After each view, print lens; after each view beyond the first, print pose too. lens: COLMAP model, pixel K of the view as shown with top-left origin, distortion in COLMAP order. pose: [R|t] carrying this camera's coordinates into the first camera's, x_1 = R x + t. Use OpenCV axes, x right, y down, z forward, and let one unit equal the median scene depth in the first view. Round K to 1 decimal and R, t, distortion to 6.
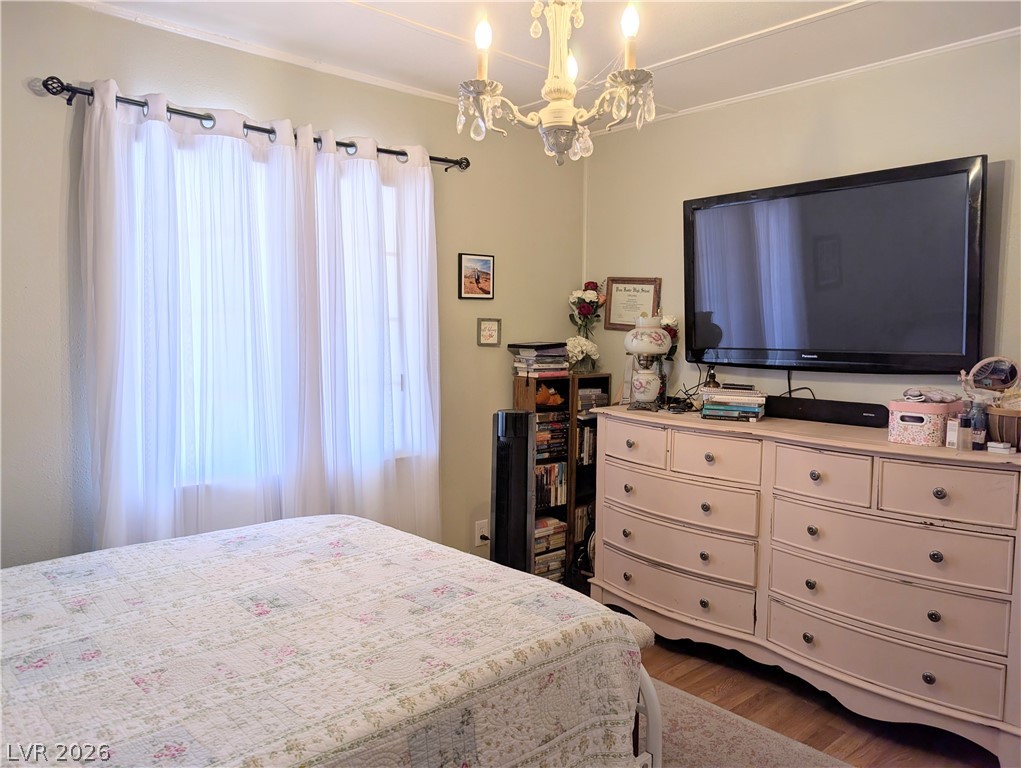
lens RADIAL K [[739.4, 0, 508.8], [0, 739.4, 386.0], [0, 0, 1]] dist [0.002427, -0.000629]
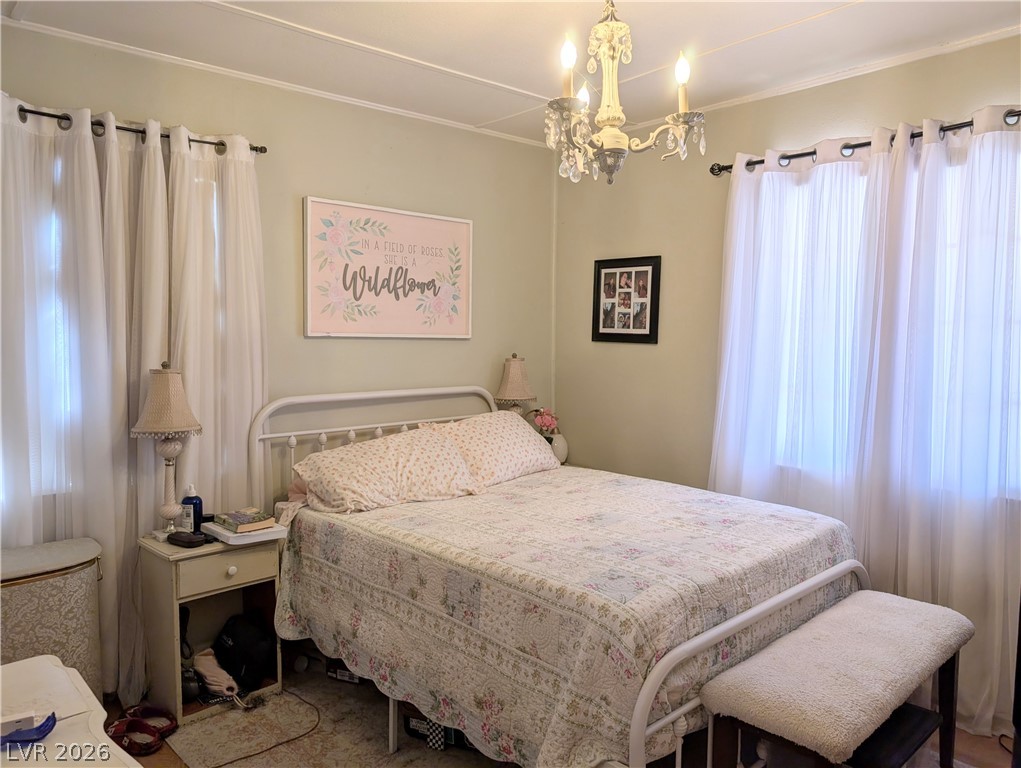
lens RADIAL K [[739.4, 0, 508.8], [0, 739.4, 386.0], [0, 0, 1]] dist [0.002427, -0.000629]
pose [[-0.015676, 0.063932, -0.997831, 1.127913], [-0.082045, 0.994506, 0.065008, -0.051336], [0.996505, 0.082886, -0.010344, 0.821640]]
